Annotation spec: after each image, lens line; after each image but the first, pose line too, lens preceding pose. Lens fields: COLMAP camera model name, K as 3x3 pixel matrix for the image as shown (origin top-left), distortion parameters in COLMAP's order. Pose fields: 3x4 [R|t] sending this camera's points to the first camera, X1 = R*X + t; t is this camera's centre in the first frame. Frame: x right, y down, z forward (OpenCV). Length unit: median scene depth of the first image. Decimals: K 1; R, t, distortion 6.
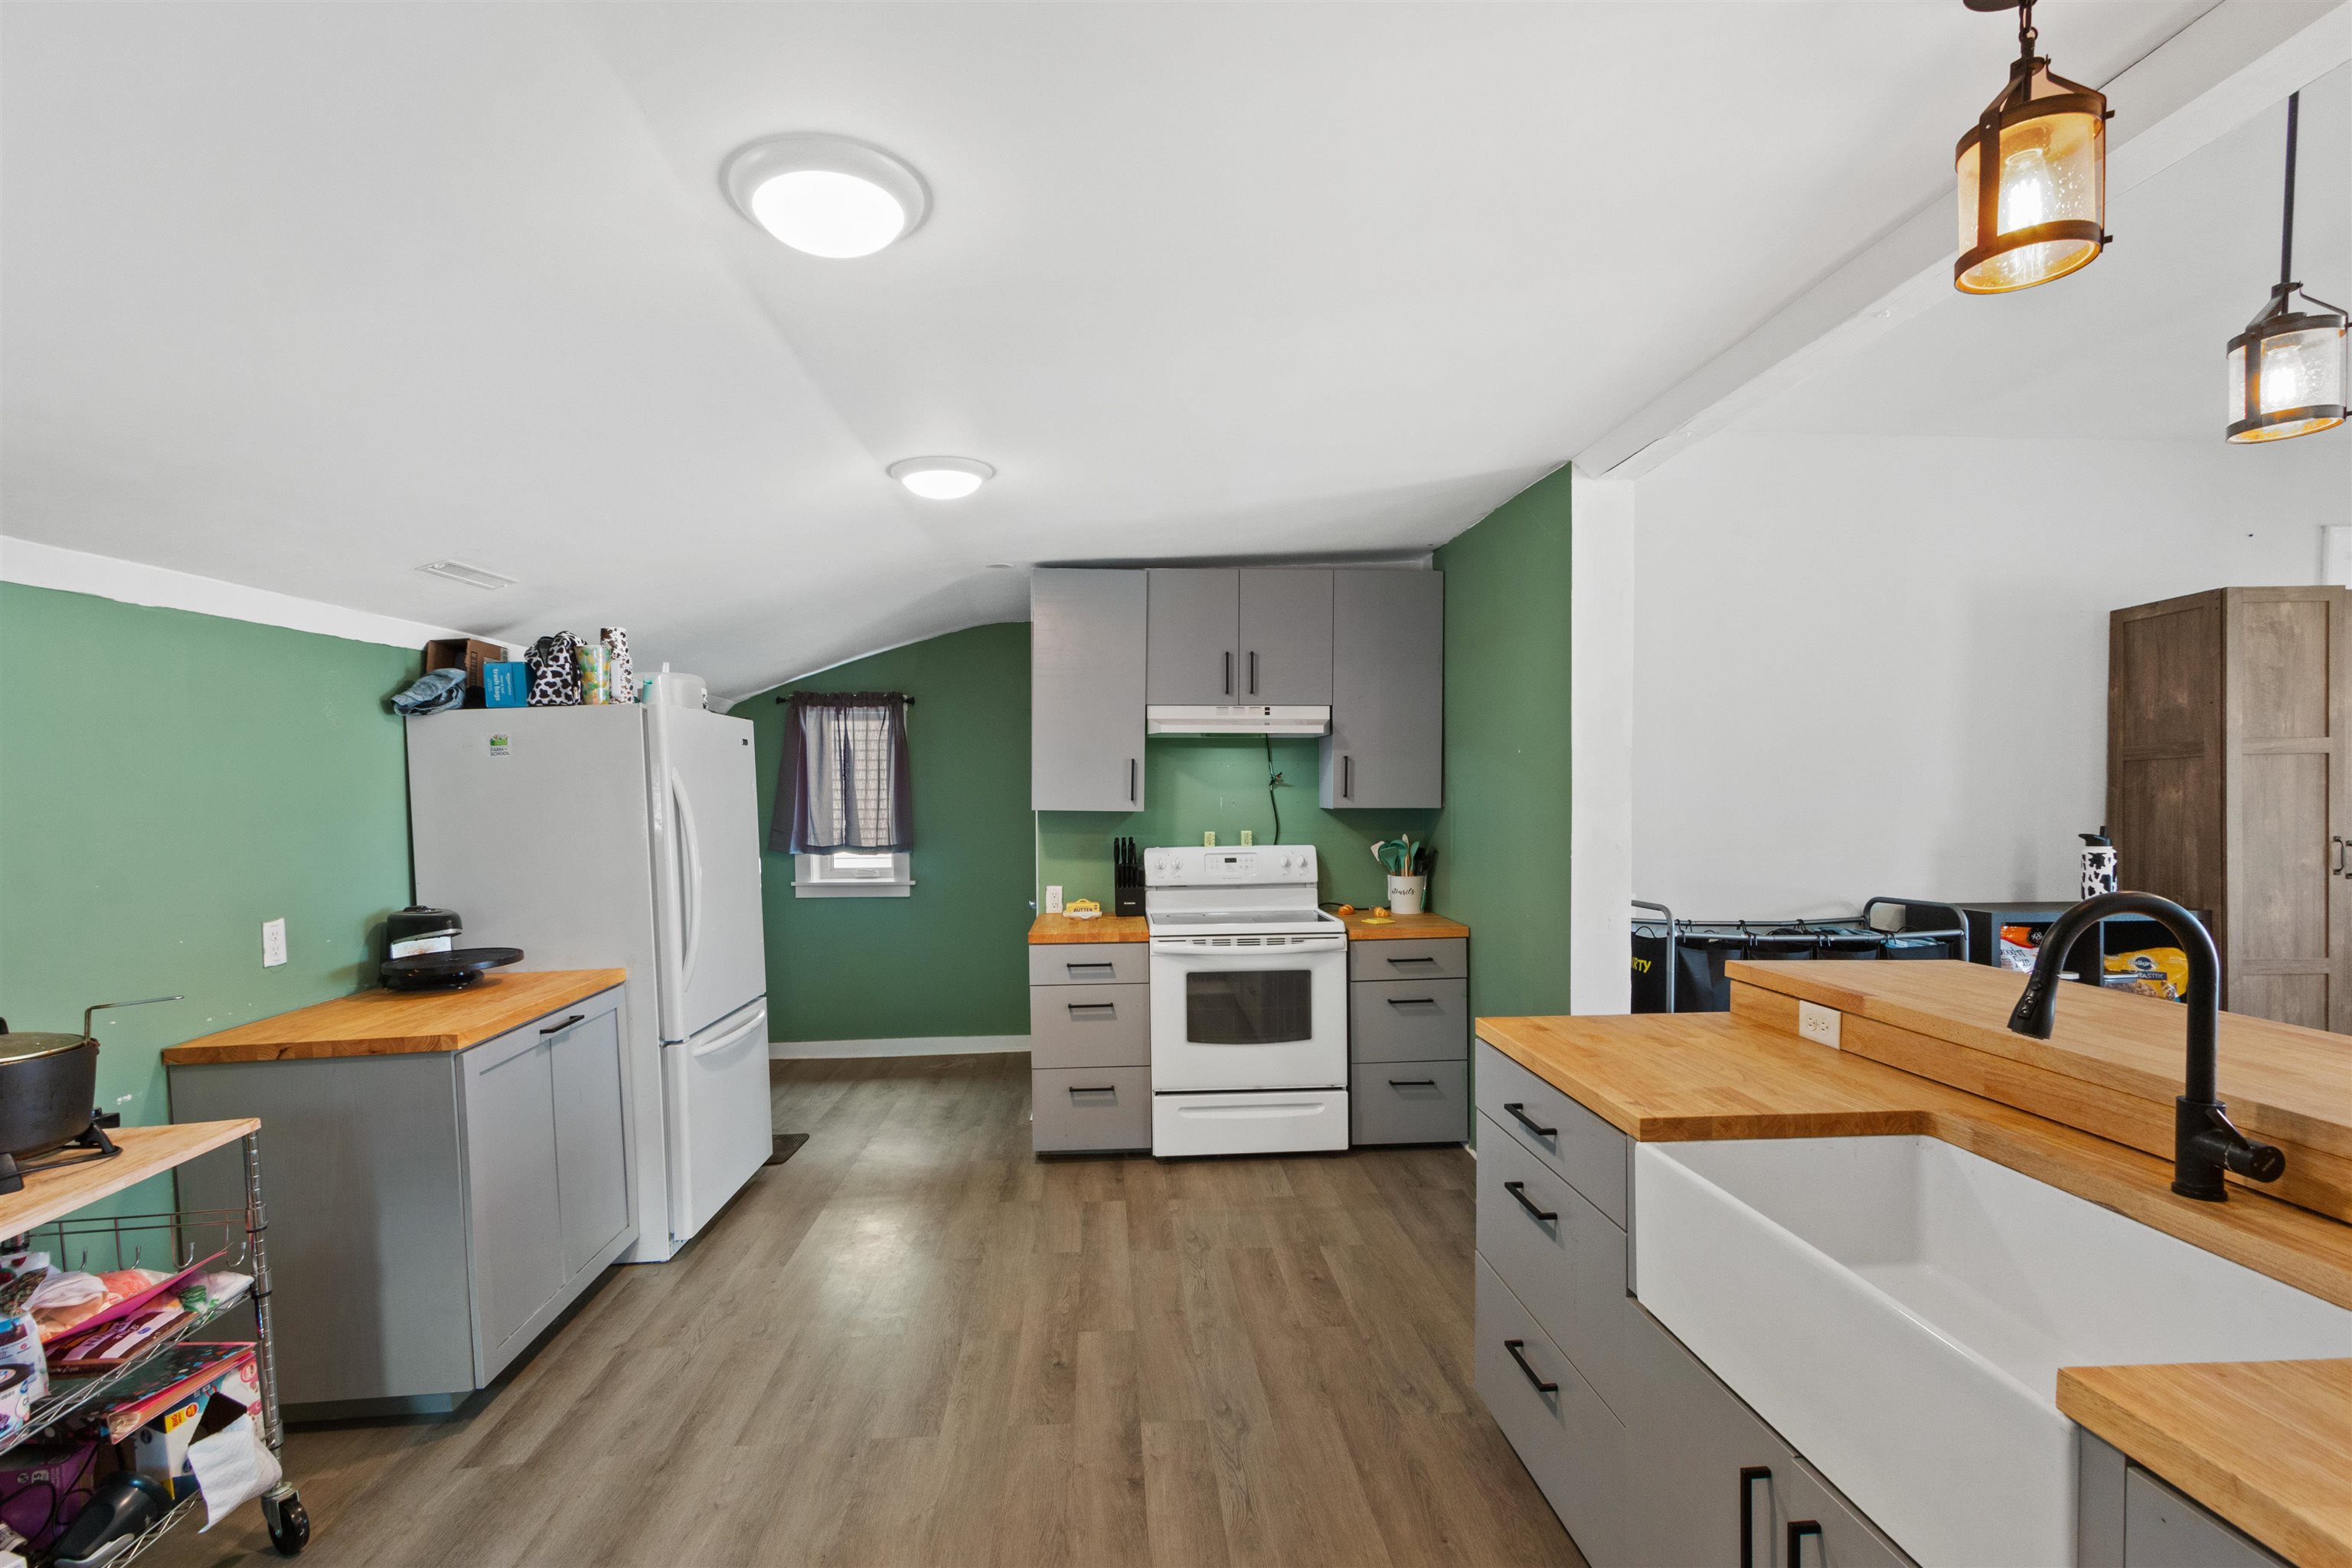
lens RADIAL K [[1072.7, 0, 1173.1], [0, 1072.7, 808.0], [0, 0, 1]] dist [0.002464, 0.000338]
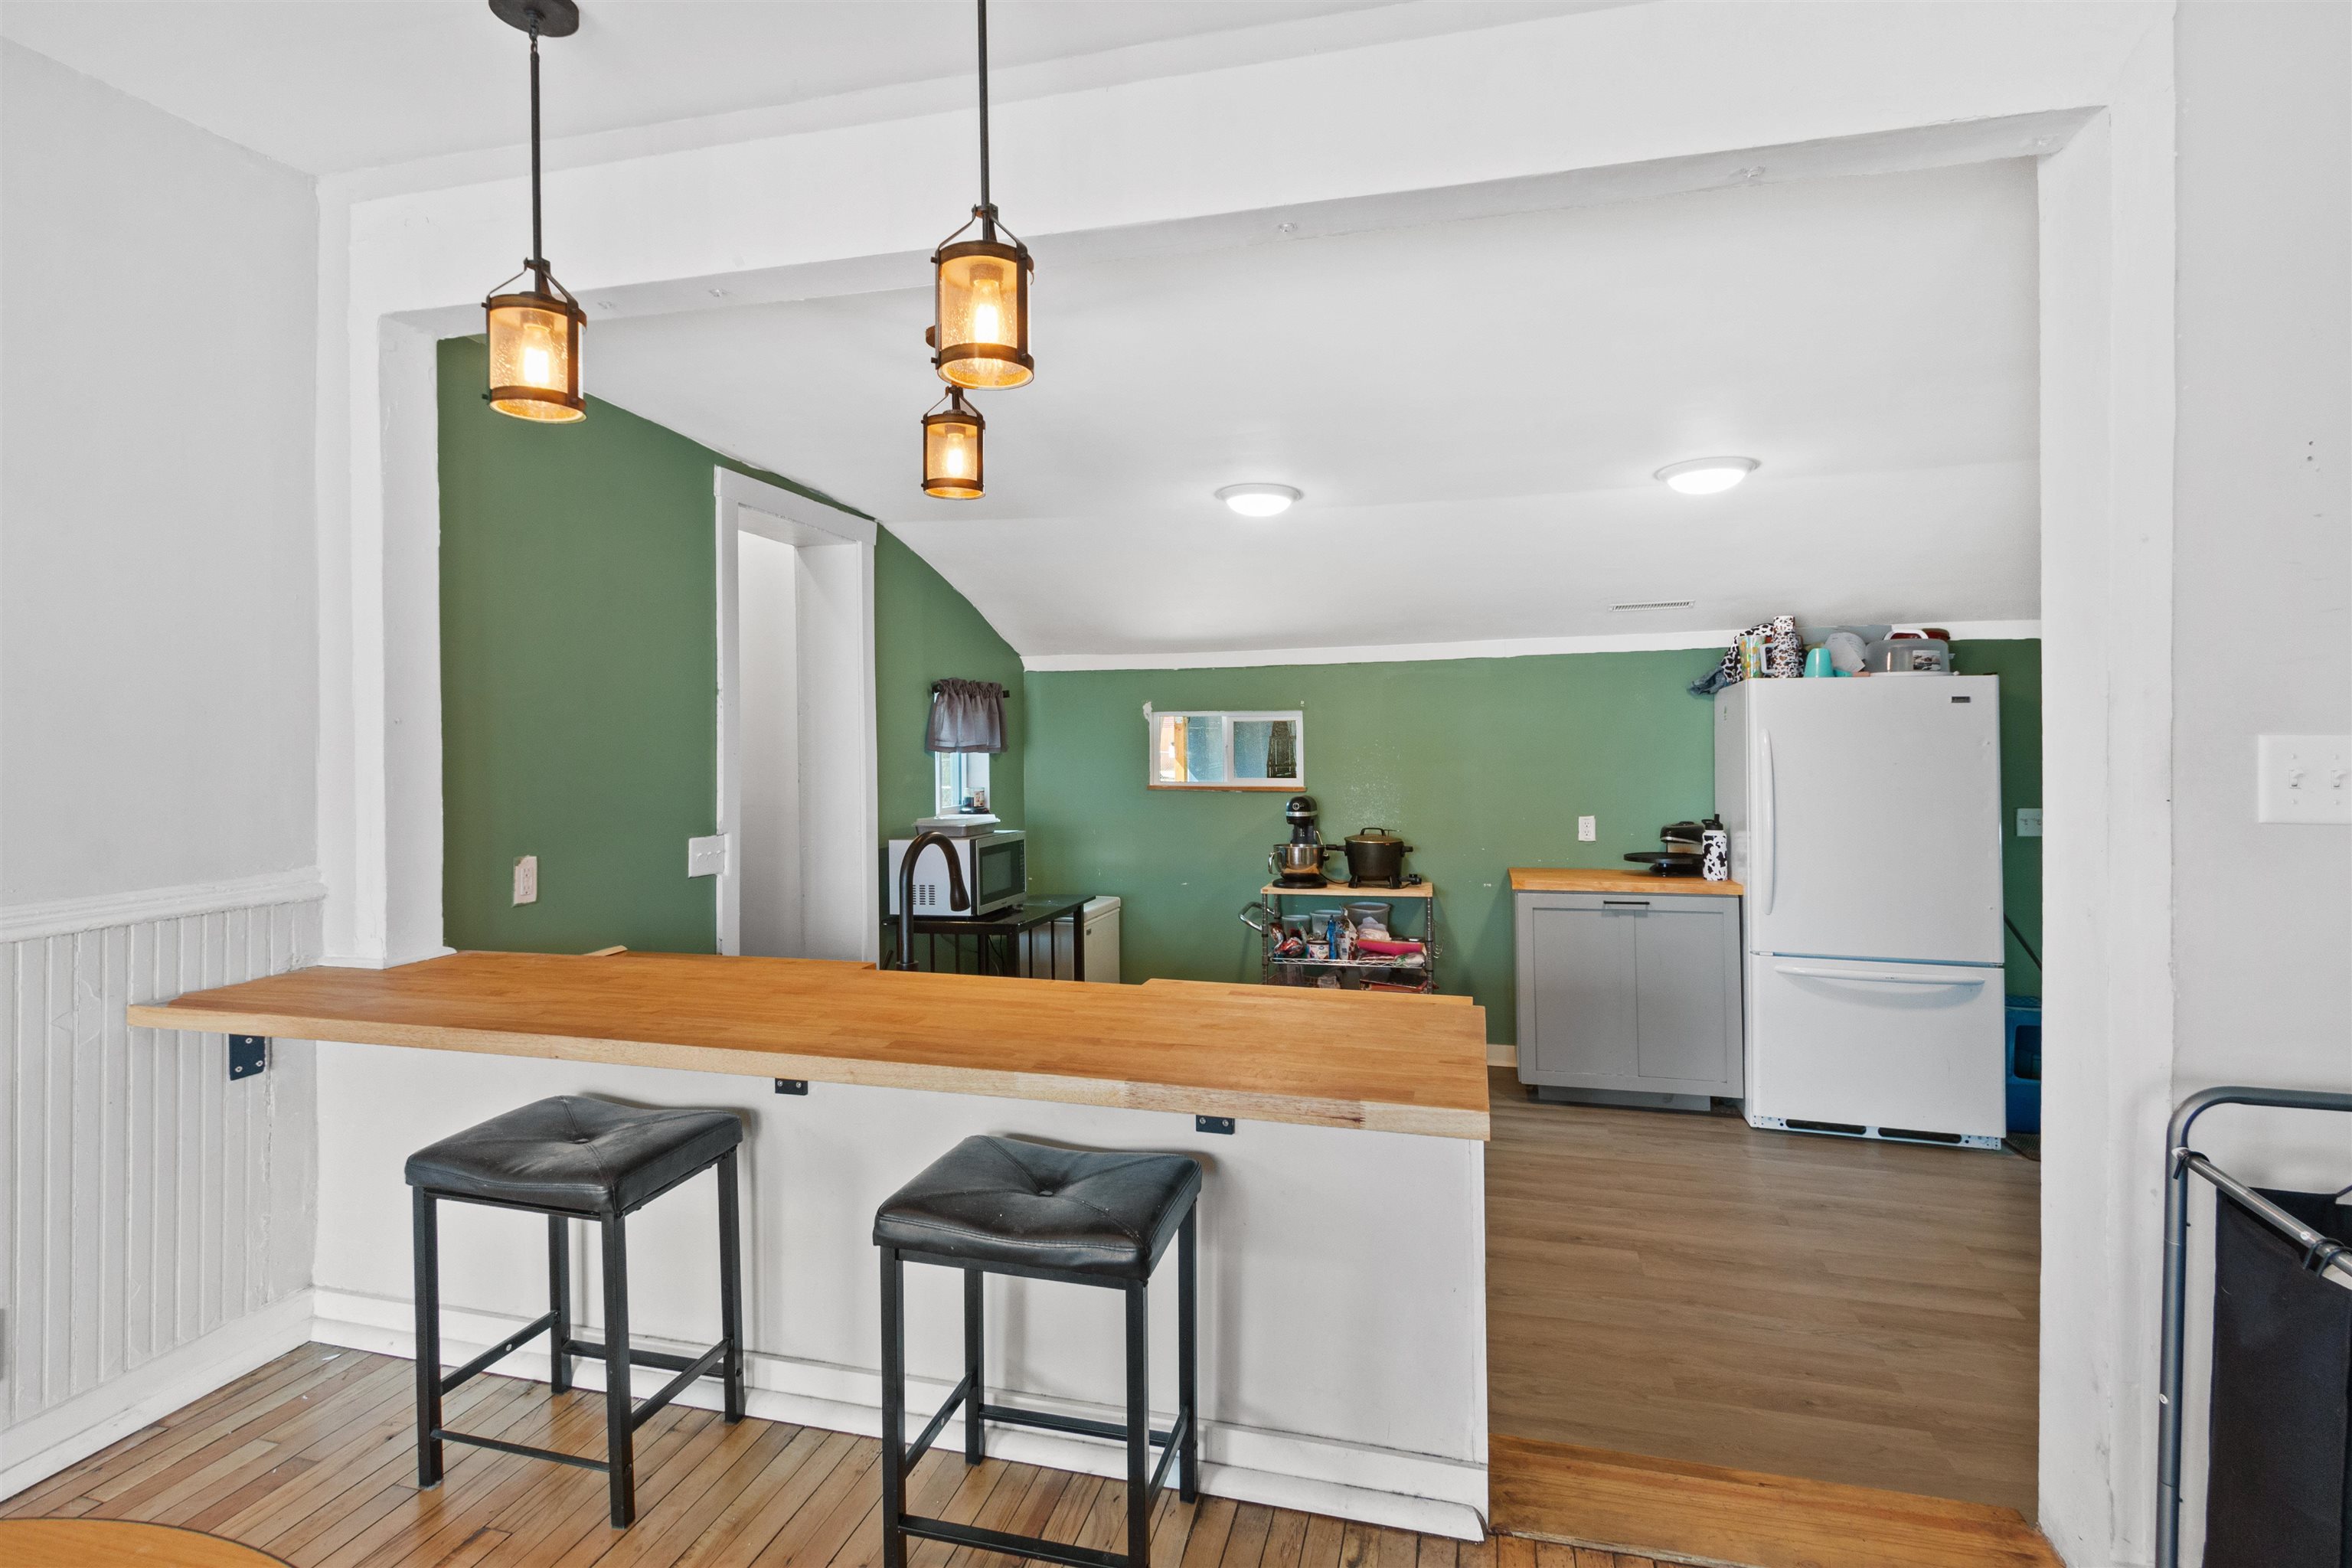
lens RADIAL K [[1153.2, 0, 1146.2], [0, 1153.2, 743.8], [0, 0, 1]] dist [0.001109, -0.000822]
pose [[-0.332673, 0.019556, -0.942840, 0.962486], [-0.008605, 0.999680, 0.023772, -0.042695], [0.943003, 0.016022, -0.332398, 0.745918]]
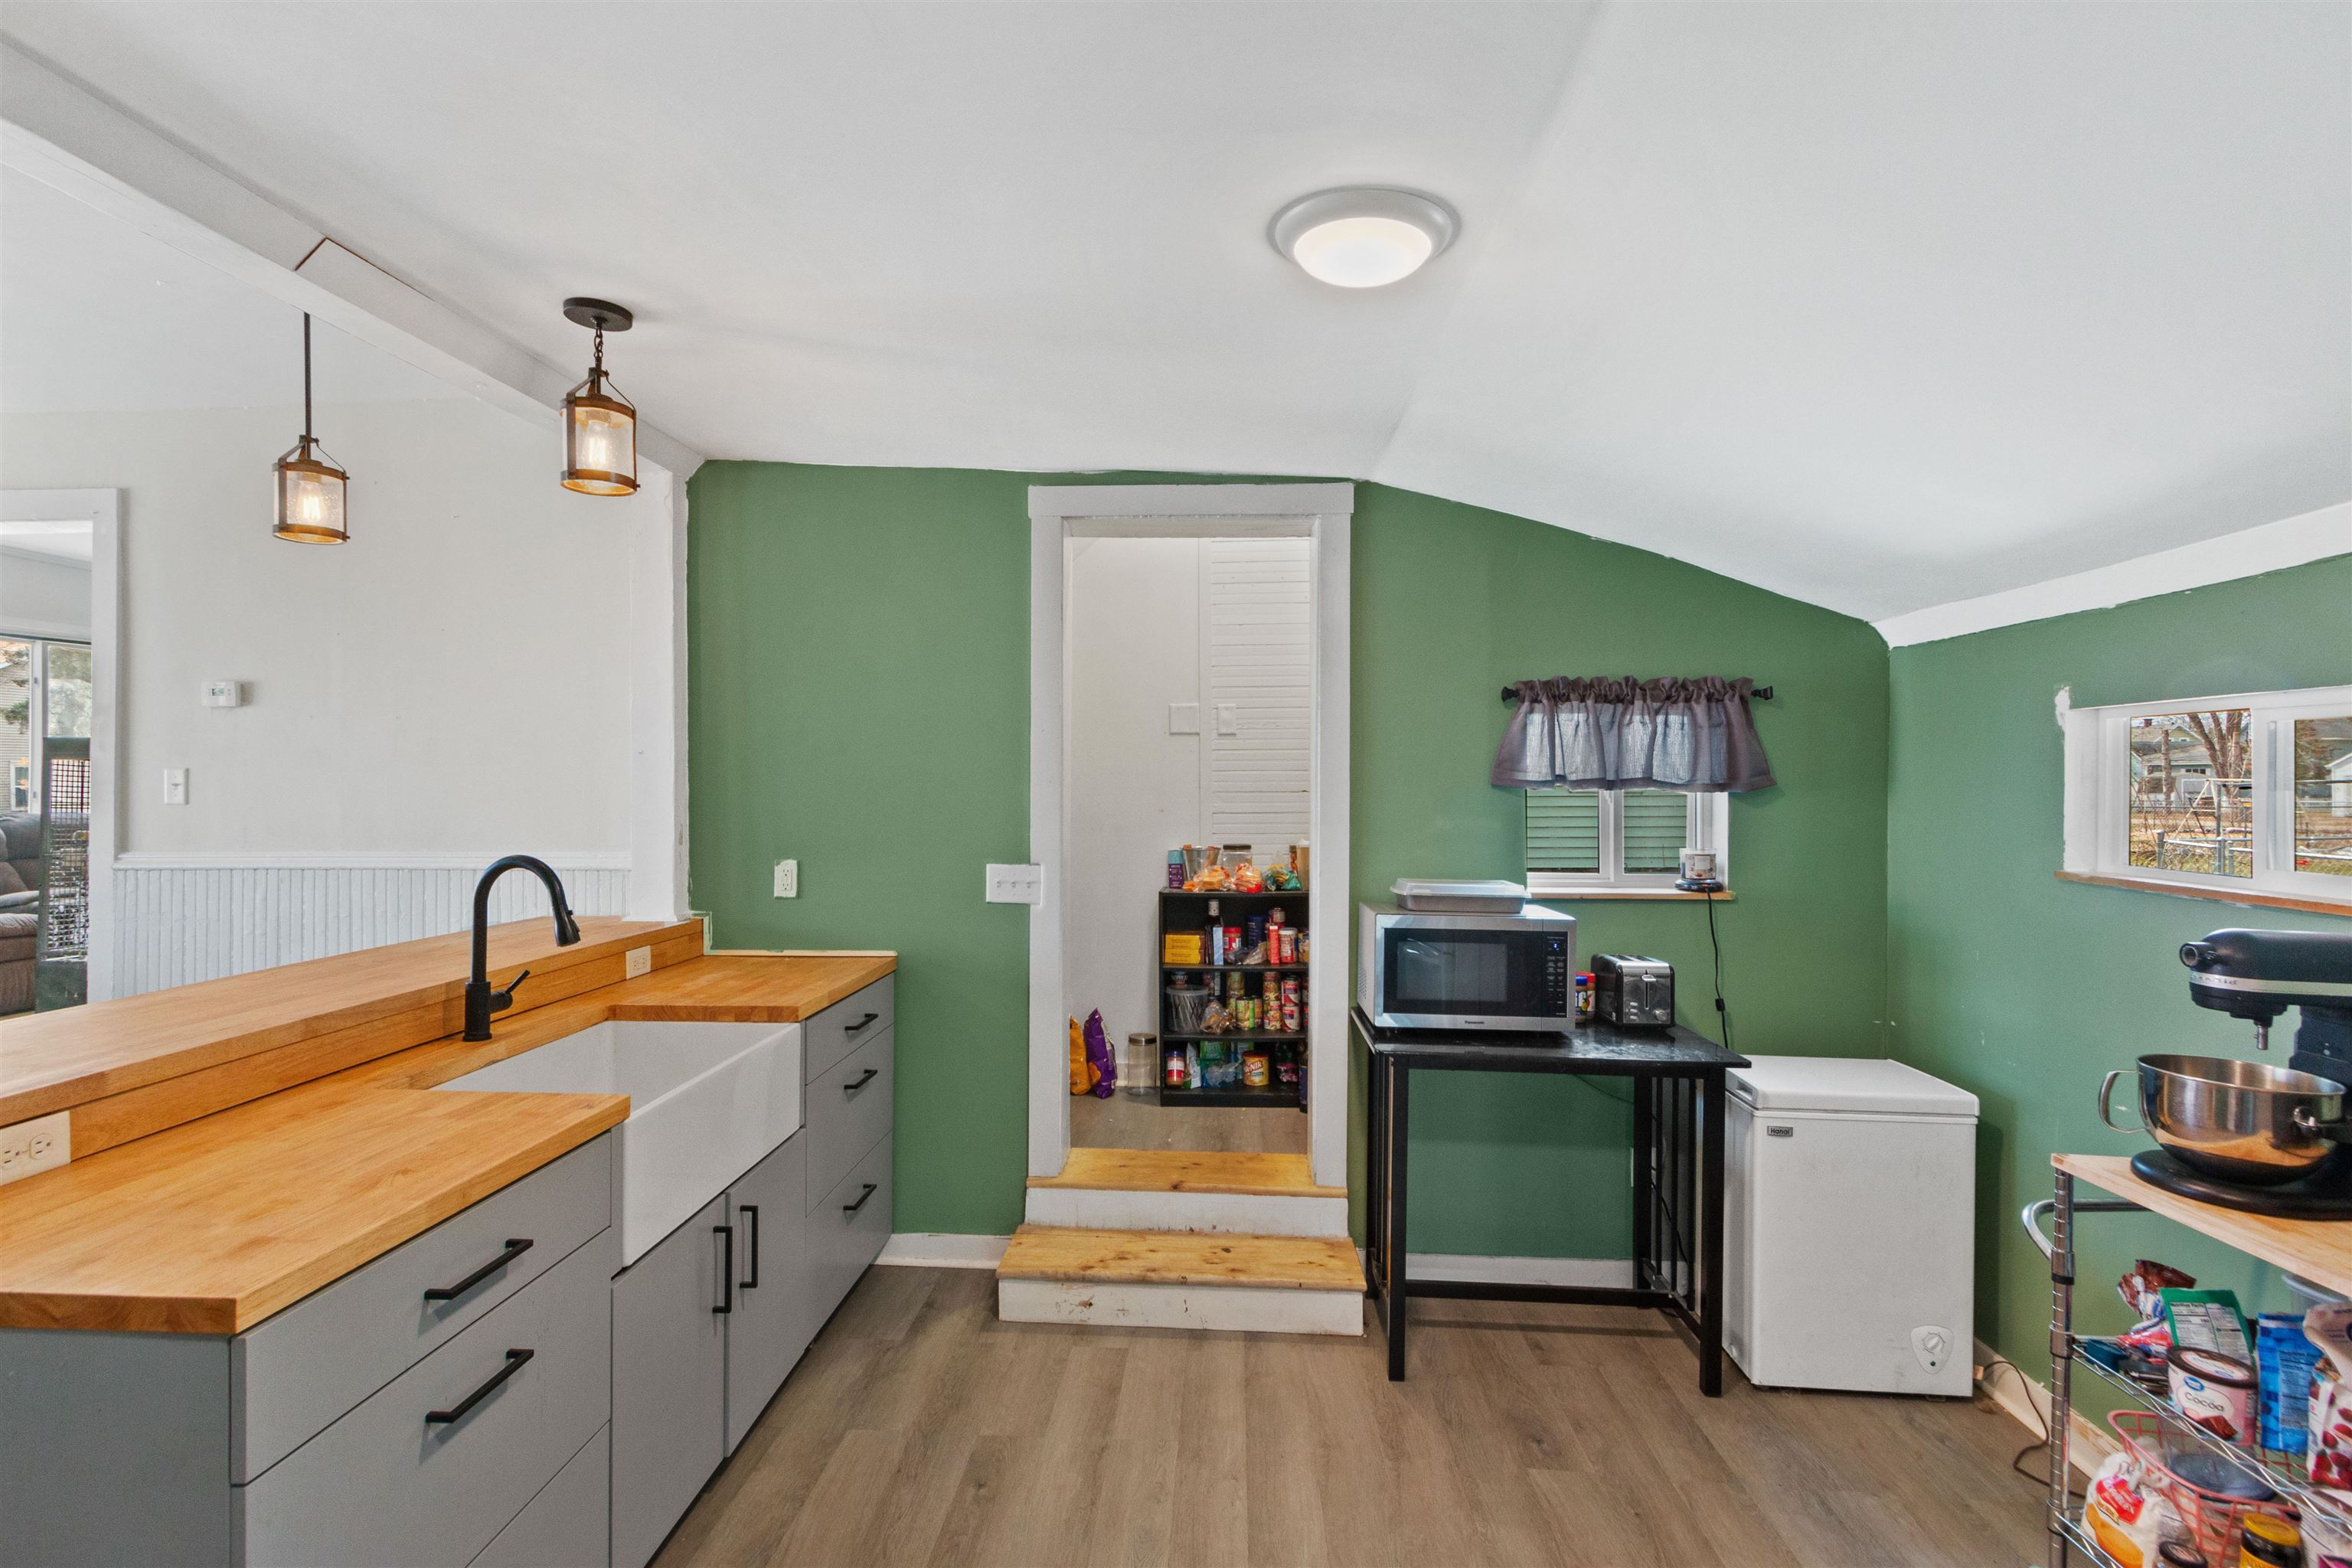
lens RADIAL K [[1128.8, 0, 1175.3], [0, 1128.8, 790.4], [0, 0, 1]] dist [0.016845, -0.007553]
pose [[-0.992175, 0.007106, 0.124650, -0.128230], [0.010480, 0.999596, 0.026435, -0.022465], [-0.124412, 0.027535, -0.991849, 1.001871]]
